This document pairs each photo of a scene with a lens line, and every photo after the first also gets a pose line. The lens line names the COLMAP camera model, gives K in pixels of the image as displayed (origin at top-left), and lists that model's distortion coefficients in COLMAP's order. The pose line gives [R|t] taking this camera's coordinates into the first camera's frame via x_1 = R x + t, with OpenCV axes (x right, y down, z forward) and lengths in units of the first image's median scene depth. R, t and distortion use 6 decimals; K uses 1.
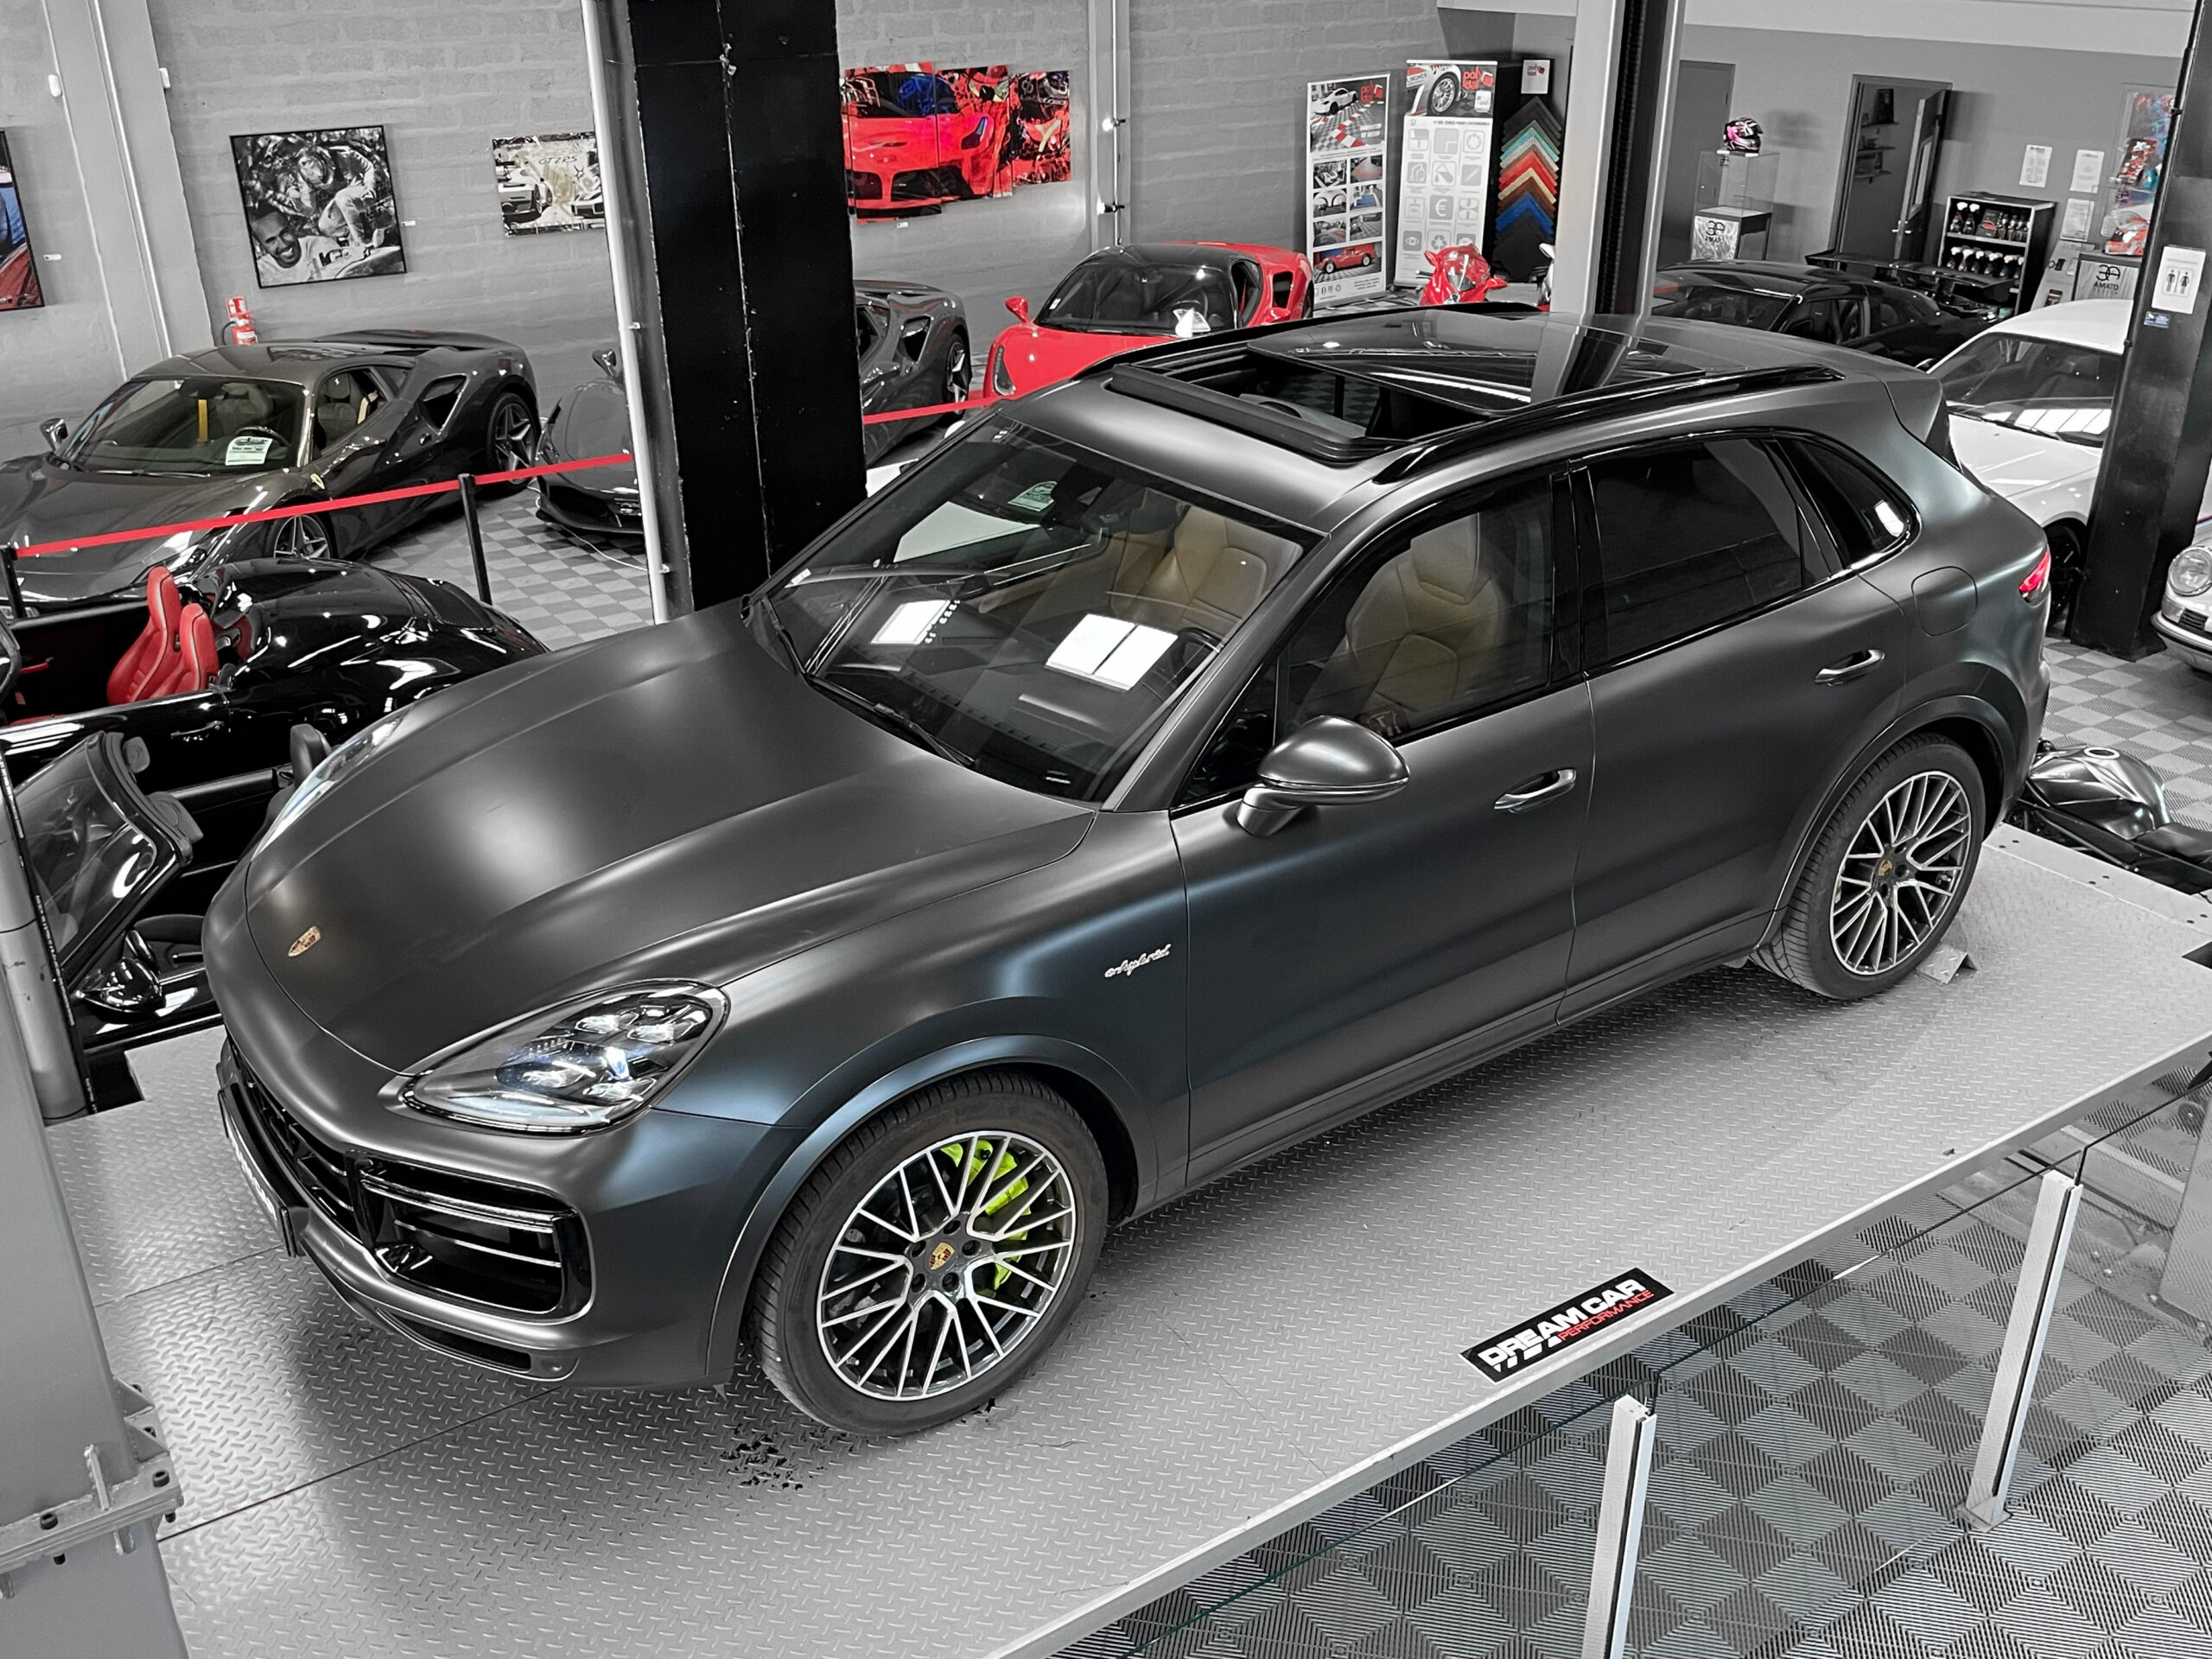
lens RADIAL K [[2022.6, 0, 1105.1], [0, 2022.6, 789.8], [0, 0, 1]] dist [0.113707, -0.154608]
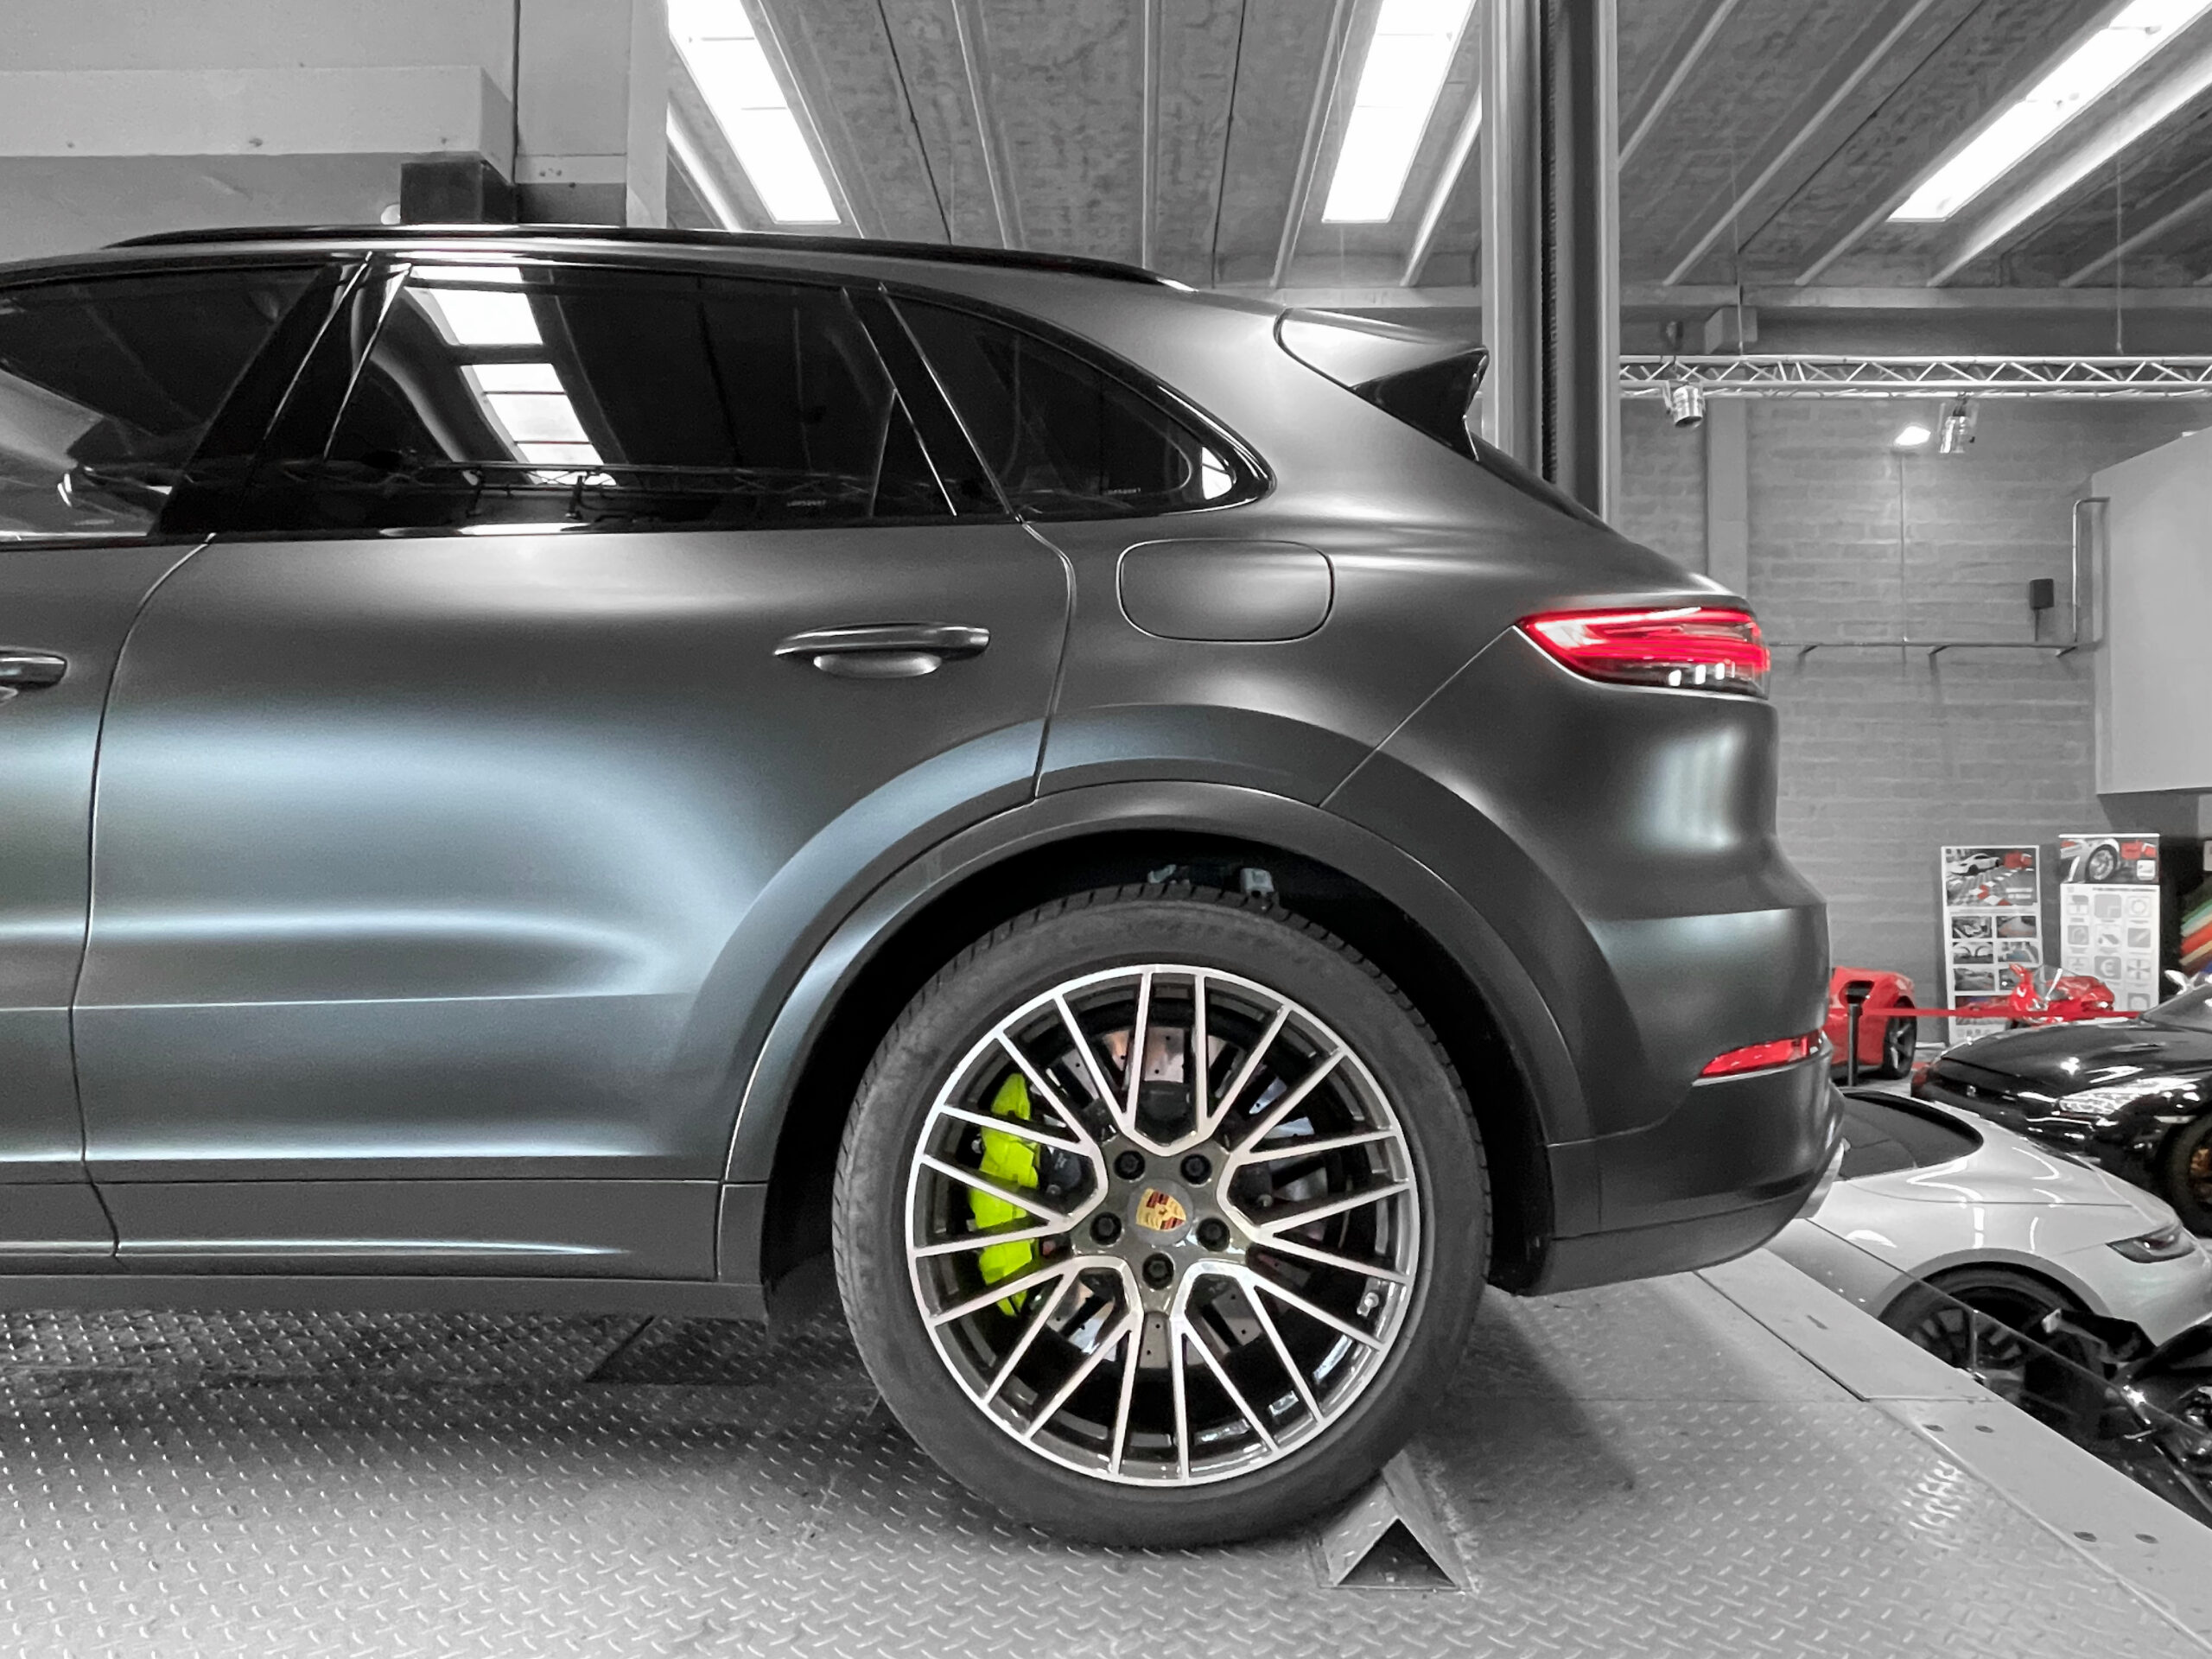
lens RADIAL K [[1369.9, 0, 1110.2], [0, 1369.9, 820.7], [0, 0, 1]] dist [0.003805, -0.015771]
pose [[0.817903, -0.003230, -0.575347, 0.191823], [-0.249822, 0.898807, -0.360188, 0.025166], [0.518289, 0.438333, 0.734330, 0.266087]]
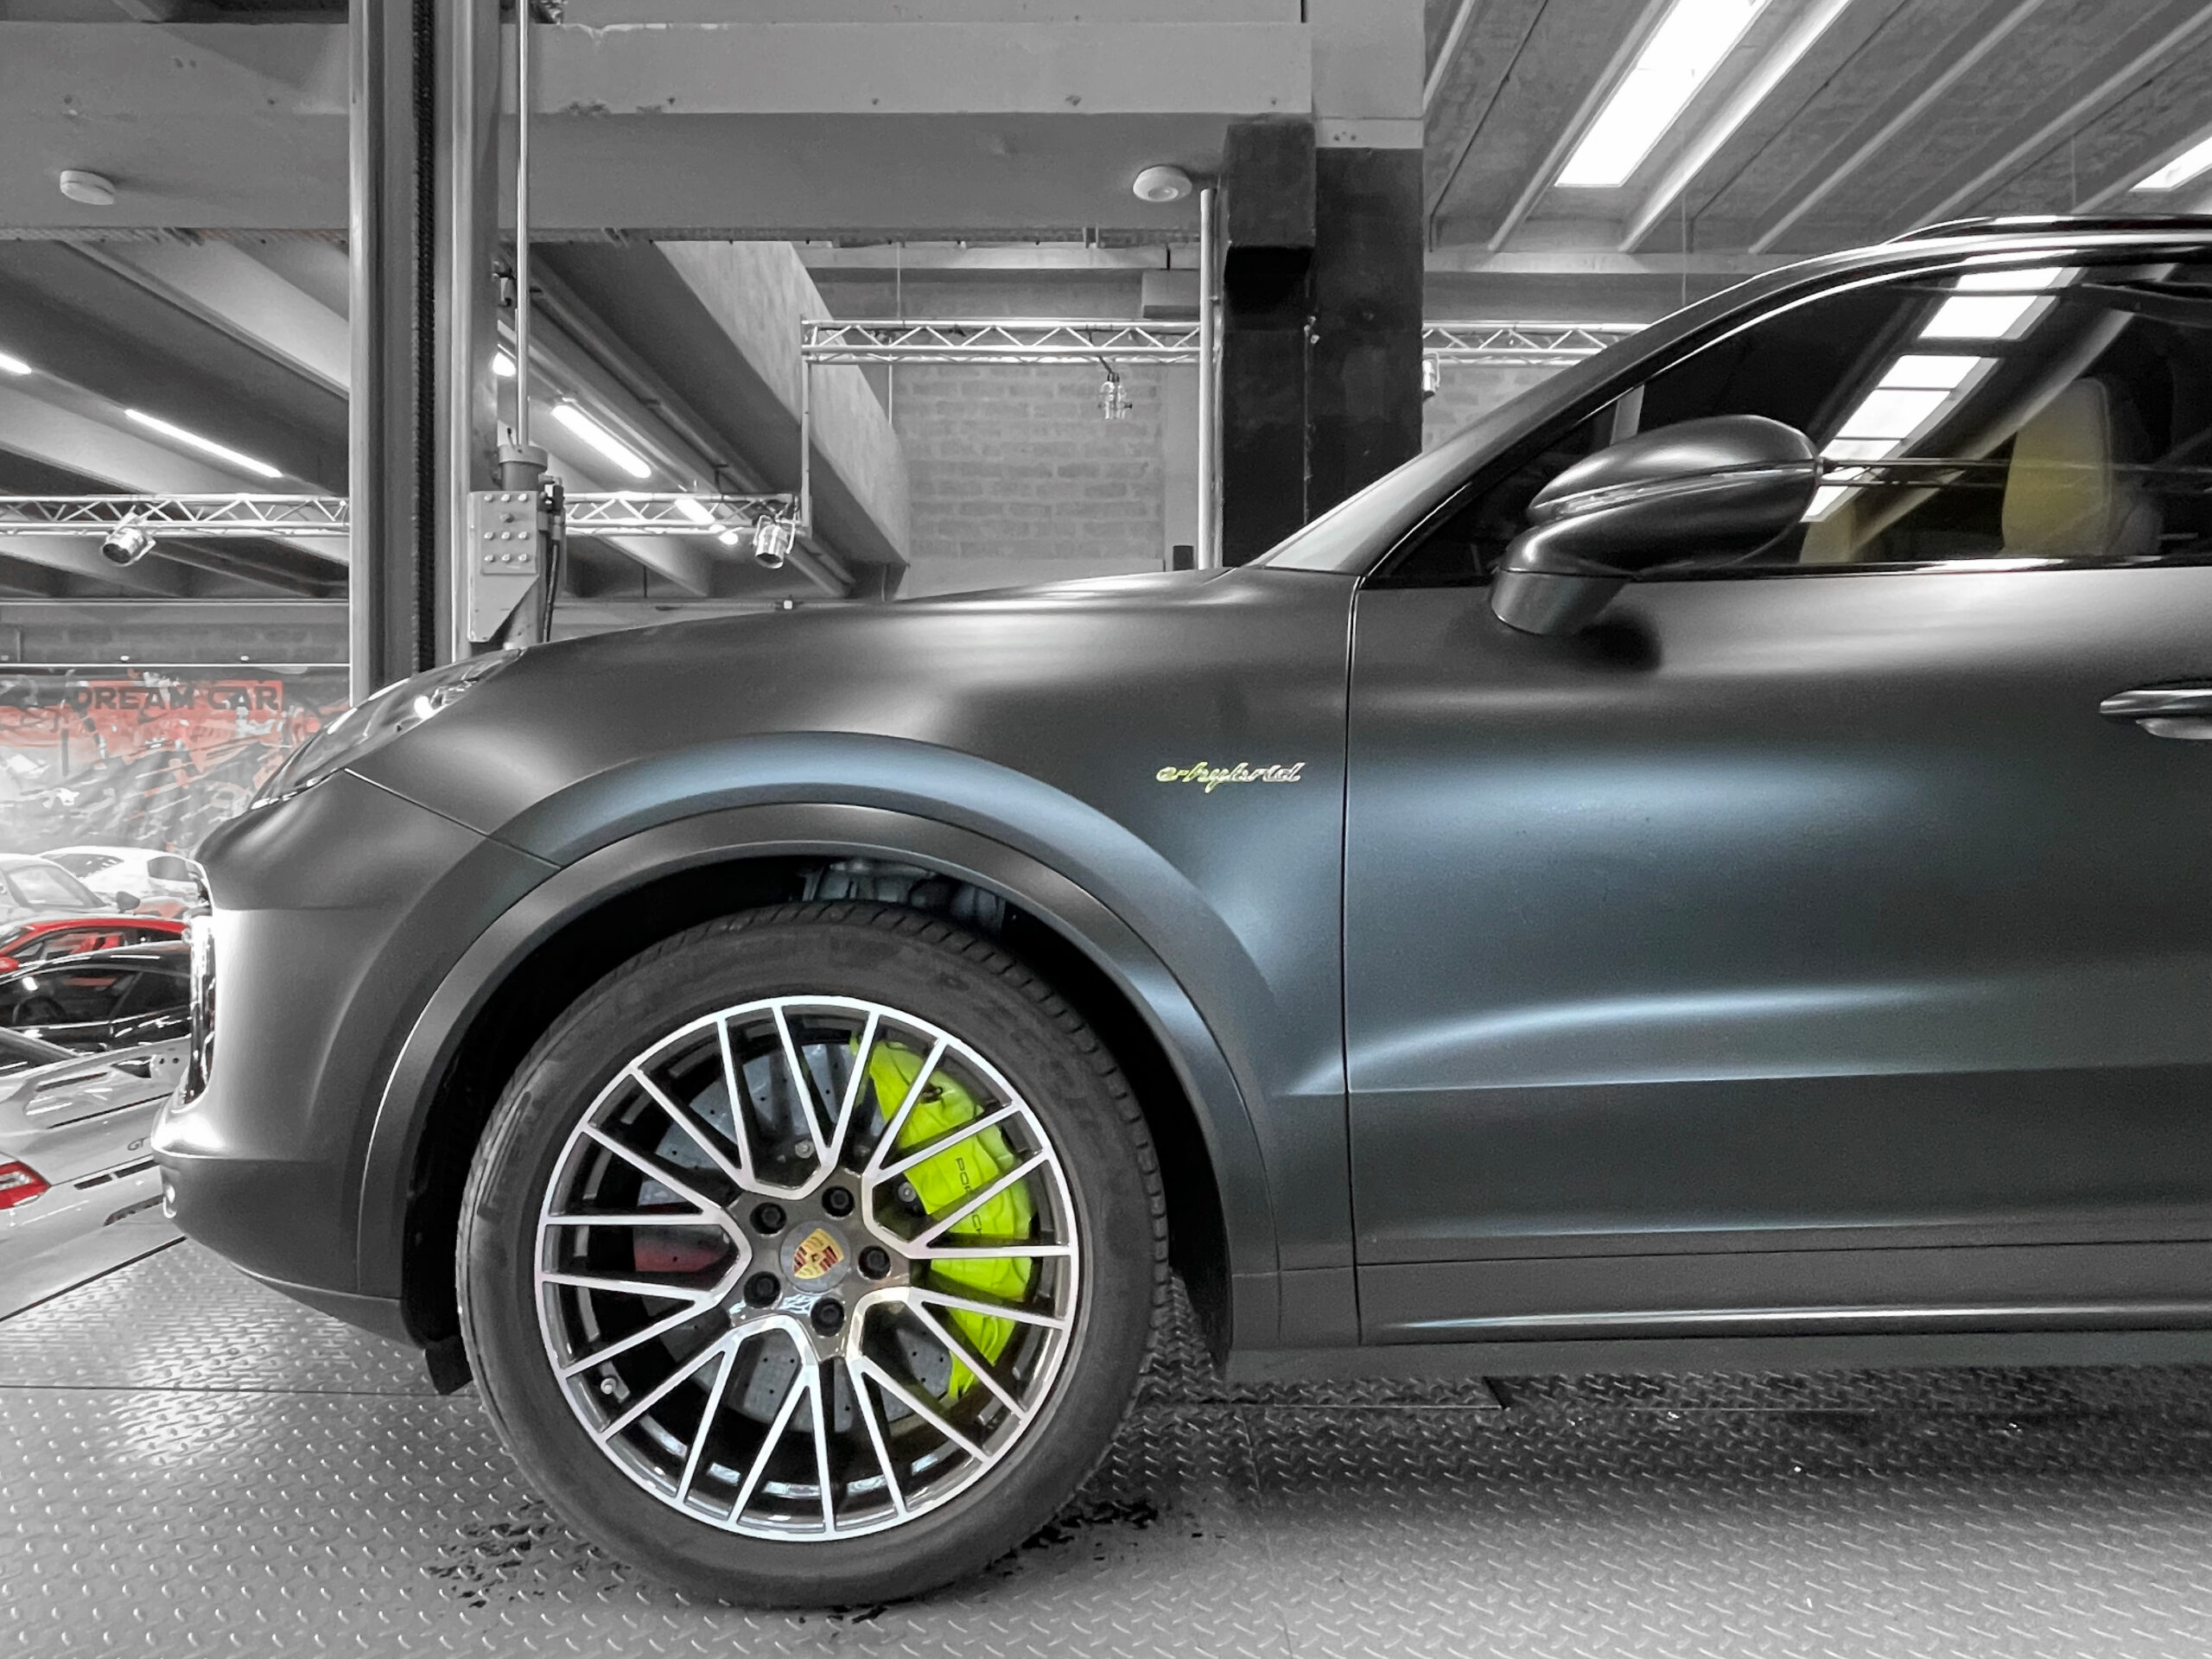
lens RADIAL K [[1369.9, 0, 1110.2], [0, 1369.9, 820.7], [0, 0, 1]] dist [0.003805, -0.015771]
pose [[0.833392, 0.011871, -0.552555, 0.050023], [-0.239973, 0.908382, -0.342424, 0.059556], [0.497866, 0.417972, 0.759887, 0.182691]]
